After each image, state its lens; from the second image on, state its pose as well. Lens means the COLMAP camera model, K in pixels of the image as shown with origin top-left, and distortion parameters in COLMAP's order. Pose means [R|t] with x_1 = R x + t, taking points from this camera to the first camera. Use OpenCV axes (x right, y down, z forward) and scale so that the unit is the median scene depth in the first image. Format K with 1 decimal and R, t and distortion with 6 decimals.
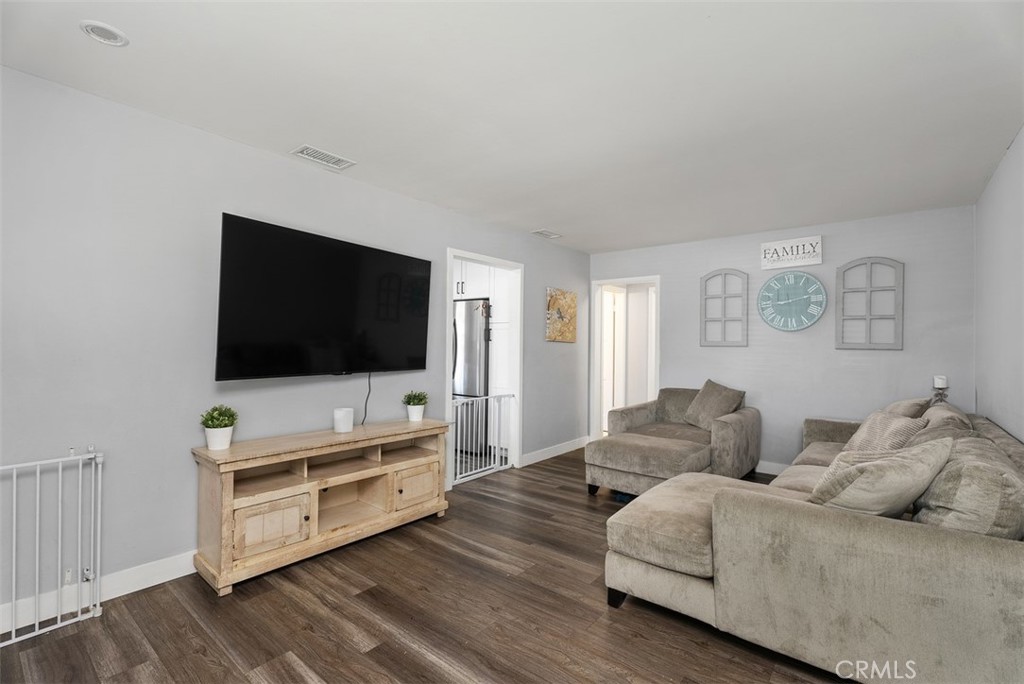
lens RADIAL K [[467.4, 0, 510.4], [0, 467.4, 346.5], [0, 0, 1]] dist [-0.001438, -0.000601]
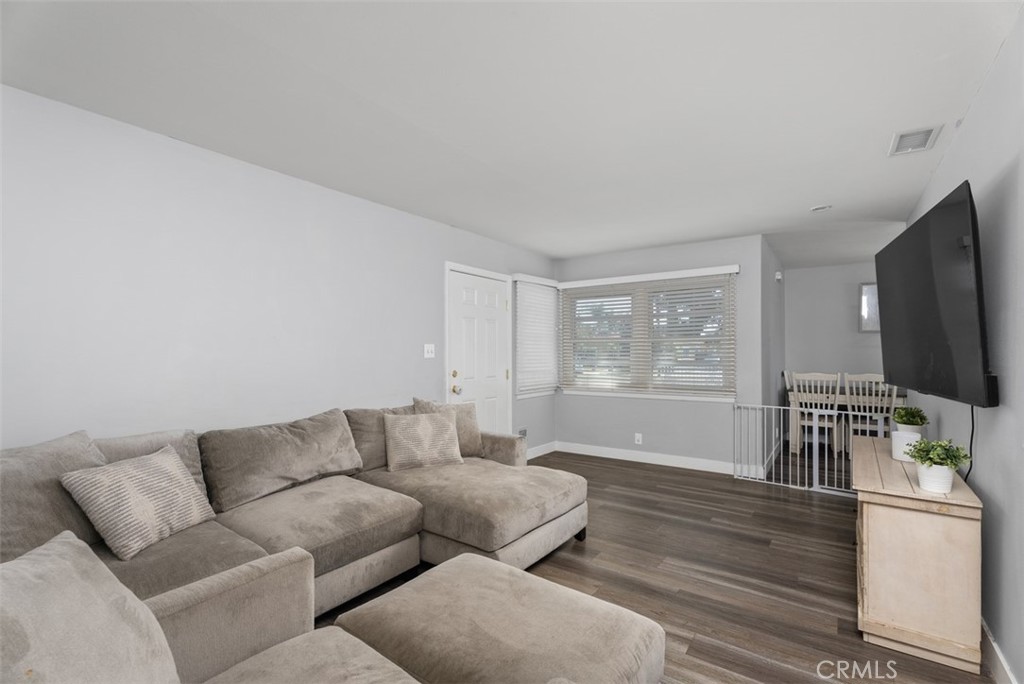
lens RADIAL K [[467.4, 0, 513.2], [0, 467.4, 348.5], [0, 0, 1]] dist [-0.001438, -0.000601]
pose [[-0.997294, -0.009541, -0.072900, 0.447833], [-0.008462, 0.999850, -0.015100, 0.005879], [0.073034, -0.014442, -0.997225, 2.009090]]
